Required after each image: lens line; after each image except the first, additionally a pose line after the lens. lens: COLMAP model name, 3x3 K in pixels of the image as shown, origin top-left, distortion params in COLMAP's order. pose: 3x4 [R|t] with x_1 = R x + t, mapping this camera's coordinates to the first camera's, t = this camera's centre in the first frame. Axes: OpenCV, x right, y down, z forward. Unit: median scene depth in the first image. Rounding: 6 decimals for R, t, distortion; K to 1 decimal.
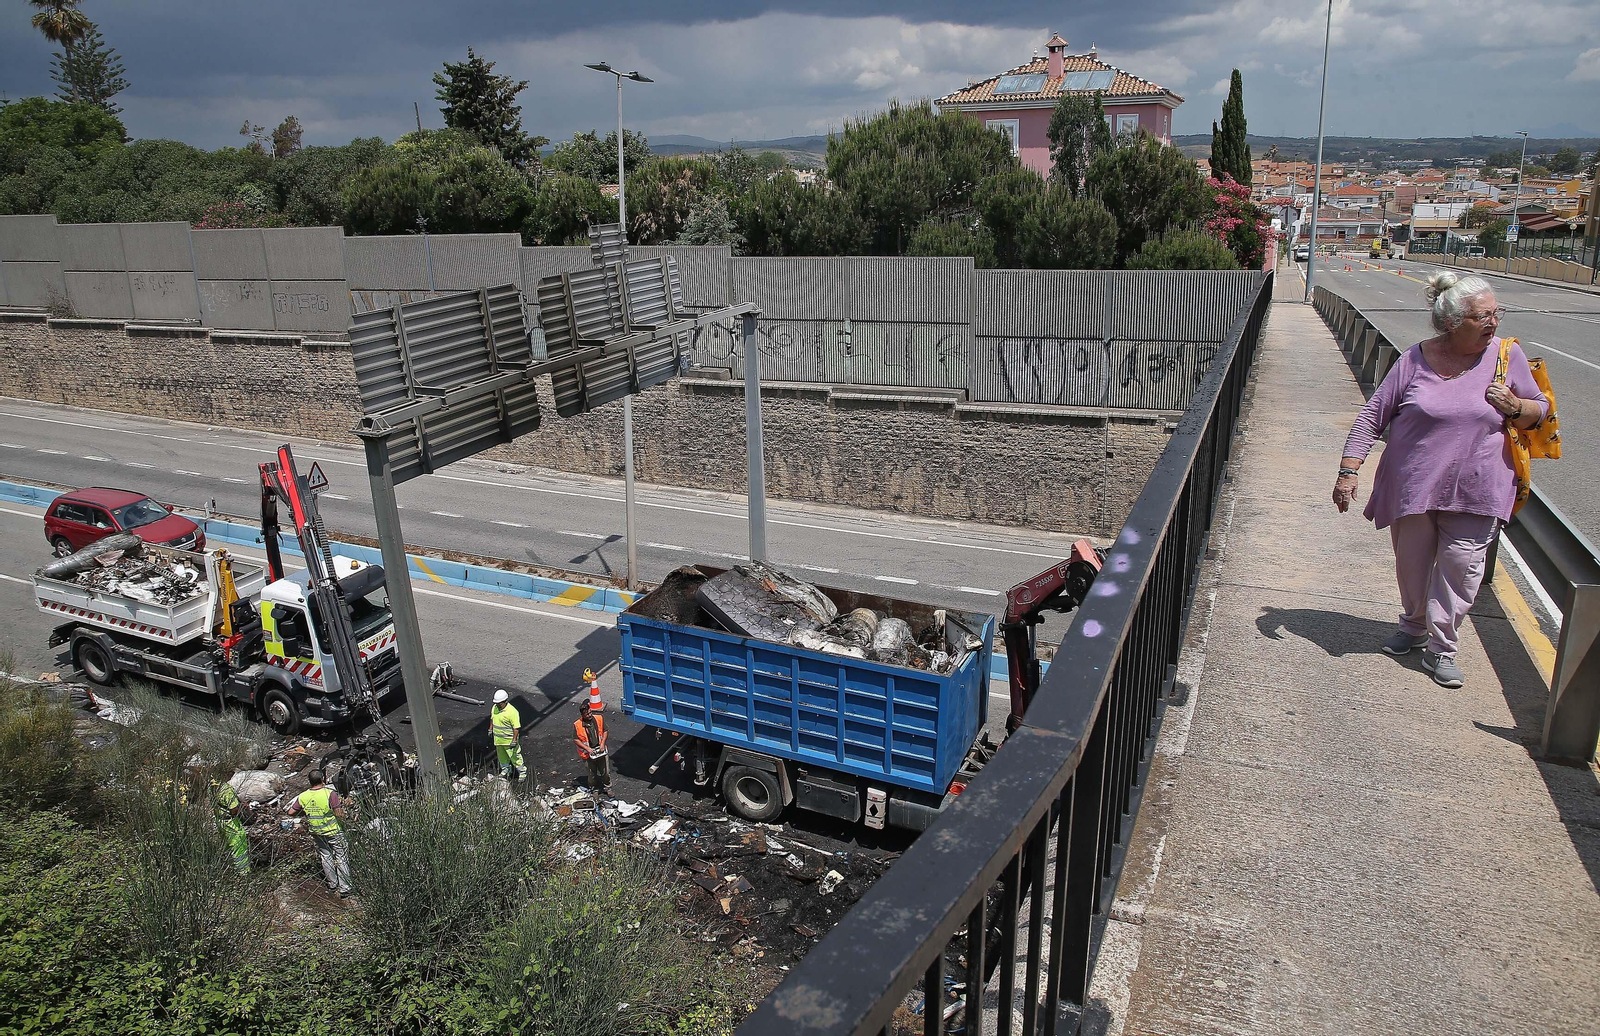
lens RADIAL K [[1113.2, 0, 795.8], [0, 1113.2, 497.2], [0, 0, 1]] dist [-0.031945, 0.017961]
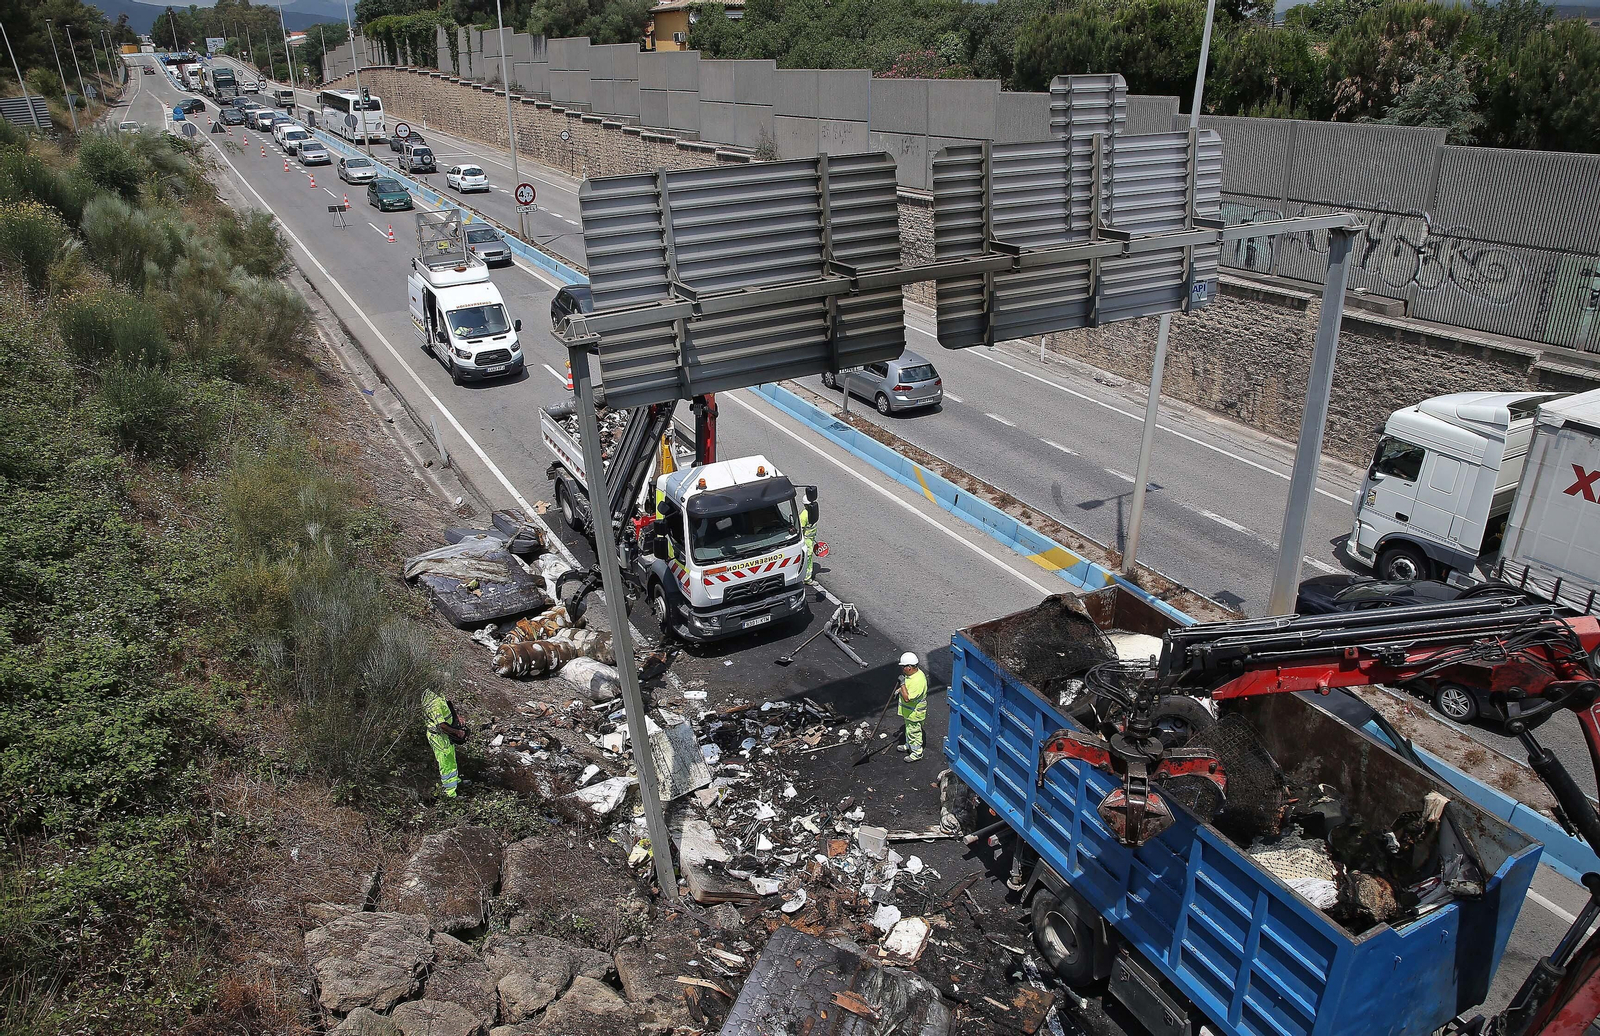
lens RADIAL K [[1117.8, 0, 801.0], [0, 1117.8, 529.0], [0, 0, 1]] dist [-0.064440, 0.037704]
pose [[0.784104, 0.257249, -0.564805, 0.117744], [-0.177692, 0.965007, 0.192842, -0.061706], [0.594648, -0.050847, 0.802376, 0.274860]]
